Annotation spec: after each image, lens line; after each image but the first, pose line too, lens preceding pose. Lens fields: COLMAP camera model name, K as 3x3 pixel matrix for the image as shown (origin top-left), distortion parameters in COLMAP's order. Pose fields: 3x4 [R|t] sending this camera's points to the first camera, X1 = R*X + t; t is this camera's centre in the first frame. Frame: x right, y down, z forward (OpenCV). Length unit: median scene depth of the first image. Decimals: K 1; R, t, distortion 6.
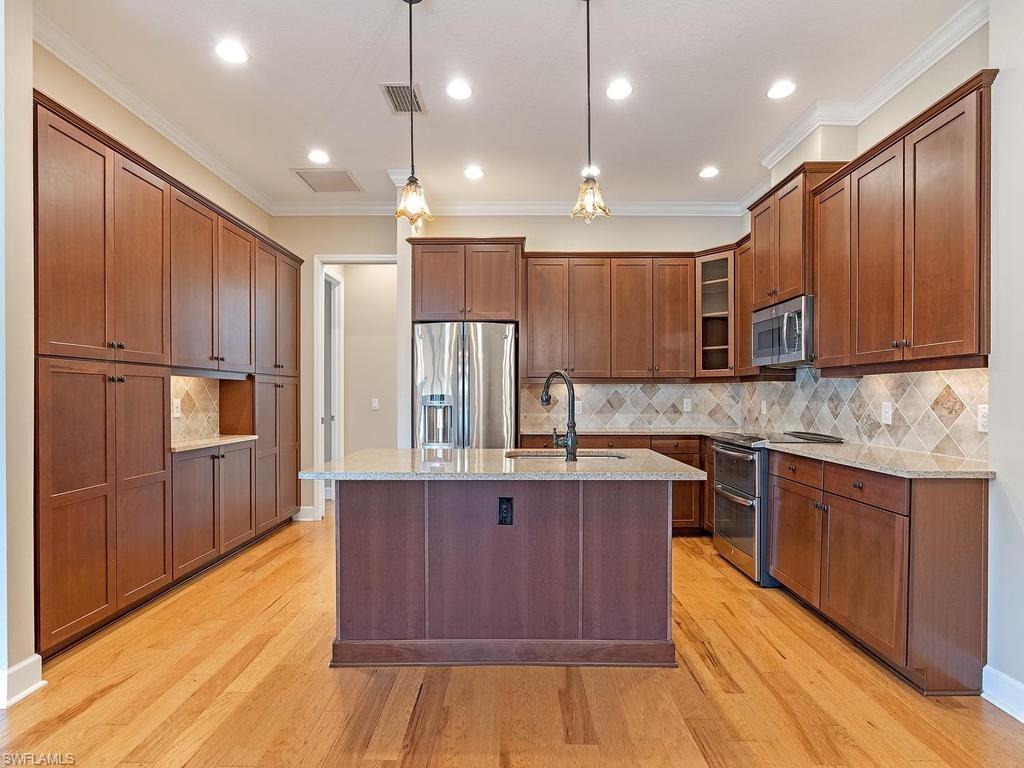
lens RADIAL K [[491.7, 0, 515.7], [0, 491.7, 400.5], [0, 0, 1]] dist [-0.000645, -0.000314]
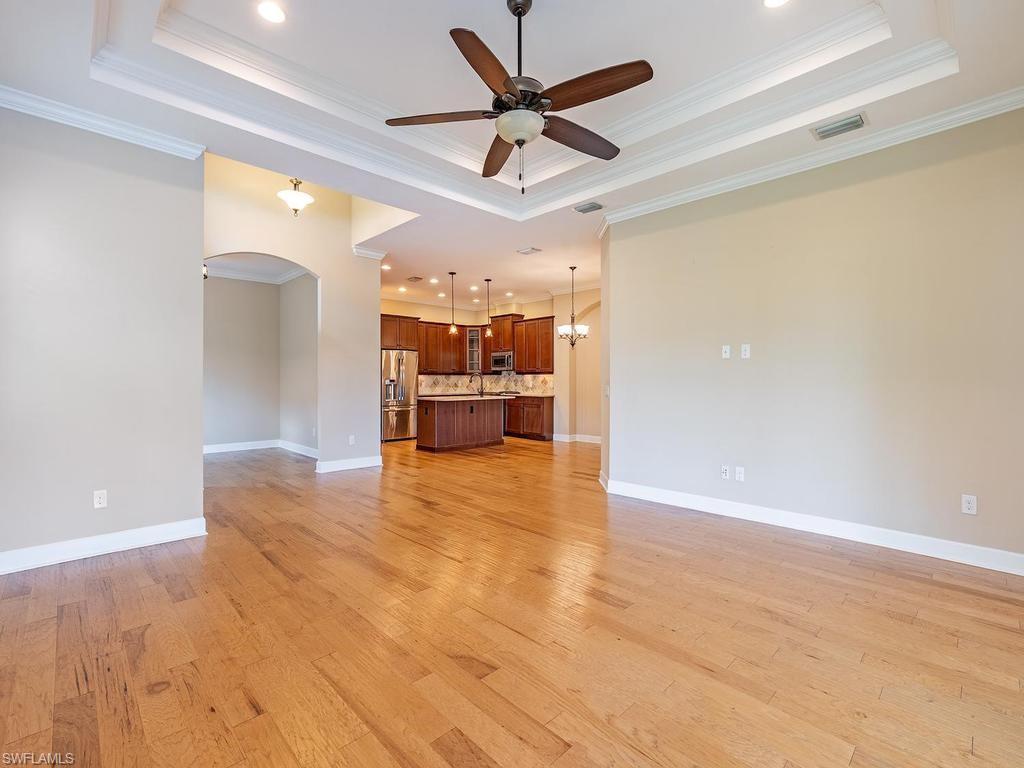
lens RADIAL K [[470.1, 0, 512.0], [0, 470.1, 384.0], [0, 0, 1]] dist [-0.000395, 0.000022]
pose [[0.713108, -0.008717, 0.701000, -1.579466], [0.007435, 0.999960, 0.004872, 0.002421], [-0.701015, 0.001738, 0.713145, -1.242463]]
